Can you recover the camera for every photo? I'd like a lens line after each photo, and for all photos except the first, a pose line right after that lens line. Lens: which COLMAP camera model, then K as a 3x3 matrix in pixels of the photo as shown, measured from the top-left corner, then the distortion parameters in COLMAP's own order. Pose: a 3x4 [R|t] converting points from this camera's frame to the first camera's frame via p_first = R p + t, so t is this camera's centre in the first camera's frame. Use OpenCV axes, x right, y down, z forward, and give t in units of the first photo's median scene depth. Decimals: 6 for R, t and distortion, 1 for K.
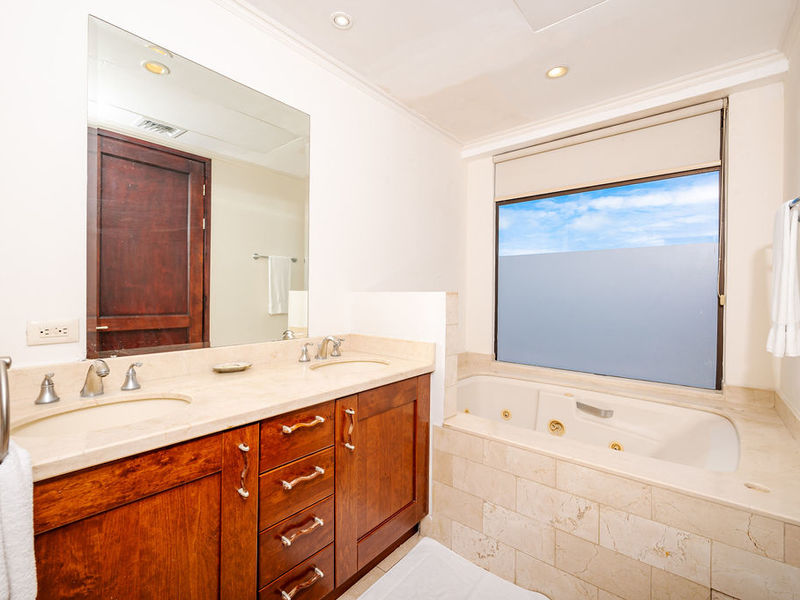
lens RADIAL K [[367.9, 0, 397.2], [0, 367.9, 302.4], [0, 0, 1]] dist [-0.004248, -0.000051]
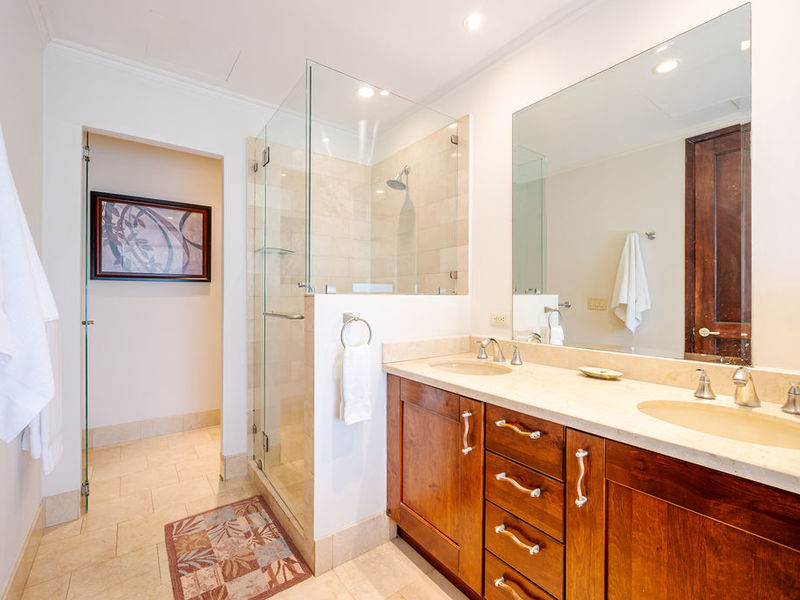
lens RADIAL K [[367.9, 0, 398.0], [0, 367.9, 294.5], [0, 0, 1]] dist [-0.004248, -0.000051]
pose [[-0.247368, -0.013100, -0.968833, 0.767858], [-0.025913, 0.999640, -0.006900, -0.012904], [0.968575, 0.023398, -0.247619, 0.910747]]
